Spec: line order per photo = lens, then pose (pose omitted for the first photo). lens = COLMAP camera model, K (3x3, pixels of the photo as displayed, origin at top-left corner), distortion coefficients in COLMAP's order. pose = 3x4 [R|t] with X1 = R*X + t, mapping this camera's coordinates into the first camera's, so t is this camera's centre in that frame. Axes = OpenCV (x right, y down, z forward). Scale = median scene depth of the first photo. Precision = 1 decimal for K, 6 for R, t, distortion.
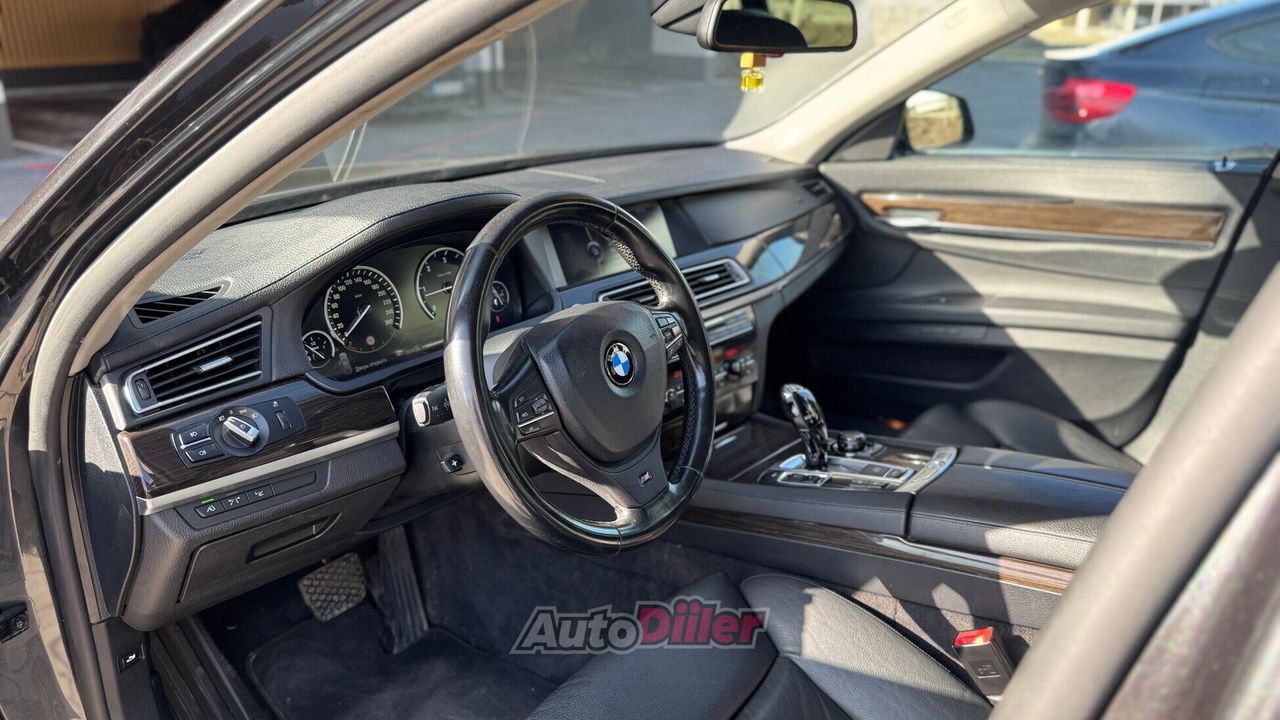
lens RADIAL K [[877.4, 0, 640.0], [0, 877.4, 360.0], [0, 0, 1]] dist [0.054914, -0.056051]
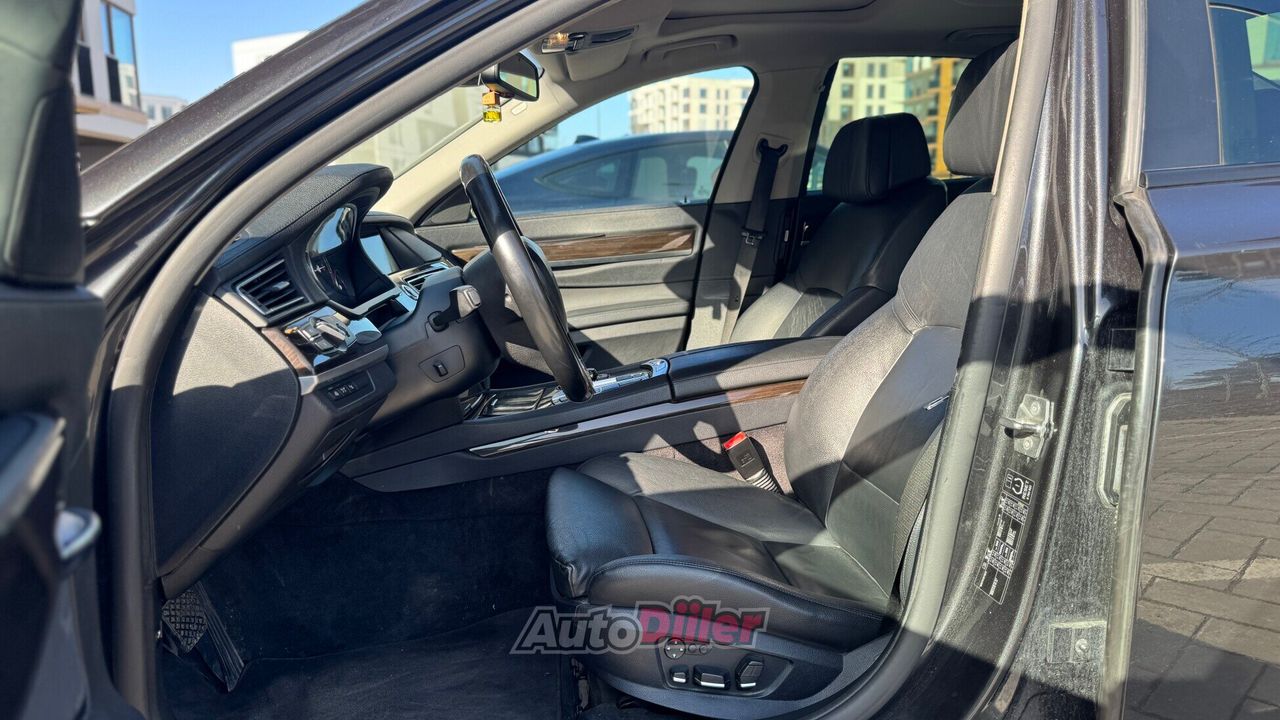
lens RADIAL K [[877.4, 0, 640.0], [0, 877.4, 360.0], [0, 0, 1]] dist [0.054914, -0.056051]
pose [[0.733372, -0.138956, 0.665475, -0.806636], [0.262362, 0.960904, -0.088487, 0.282315], [-0.627162, 0.239489, 0.741156, -0.102817]]
